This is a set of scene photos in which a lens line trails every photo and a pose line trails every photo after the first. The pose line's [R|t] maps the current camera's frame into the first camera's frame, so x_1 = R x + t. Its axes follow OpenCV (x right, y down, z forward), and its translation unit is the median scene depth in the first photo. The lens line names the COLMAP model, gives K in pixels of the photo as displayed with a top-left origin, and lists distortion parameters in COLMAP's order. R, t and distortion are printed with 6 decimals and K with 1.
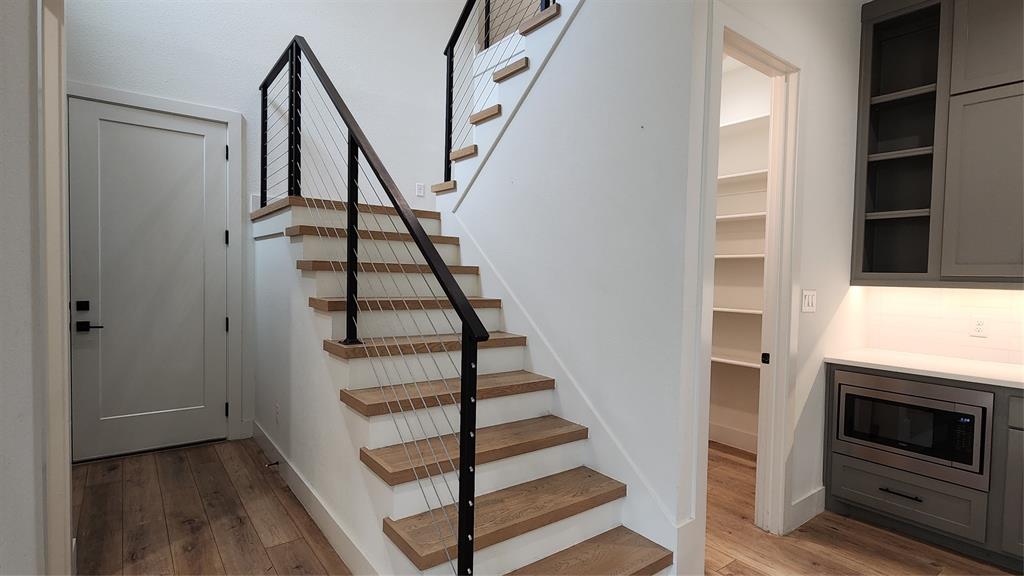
lens RADIAL K [[507.2, 0, 514.4], [0, 507.2, 290.9], [0, 0, 1]] dist [0.001193, -0.001006]
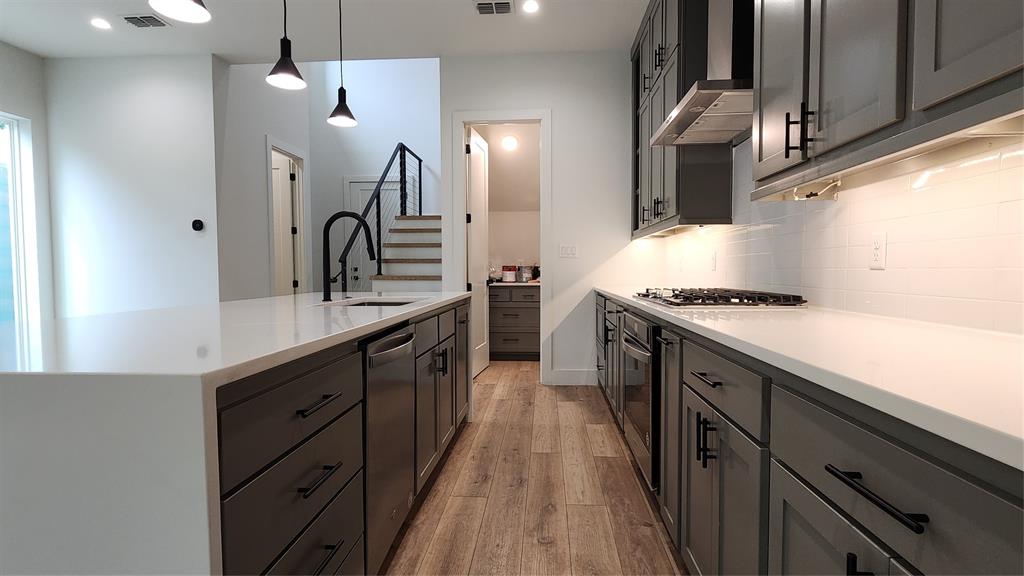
lens RADIAL K [[507.2, 0, 514.4], [0, 507.2, 290.9], [0, 0, 1]] dist [0.001193, -0.001006]
pose [[0.751589, 0.002316, -0.659627, 1.512158], [0.002891, 0.999973, 0.006804, 0.137861], [0.659625, -0.007021, 0.751562, -0.353782]]
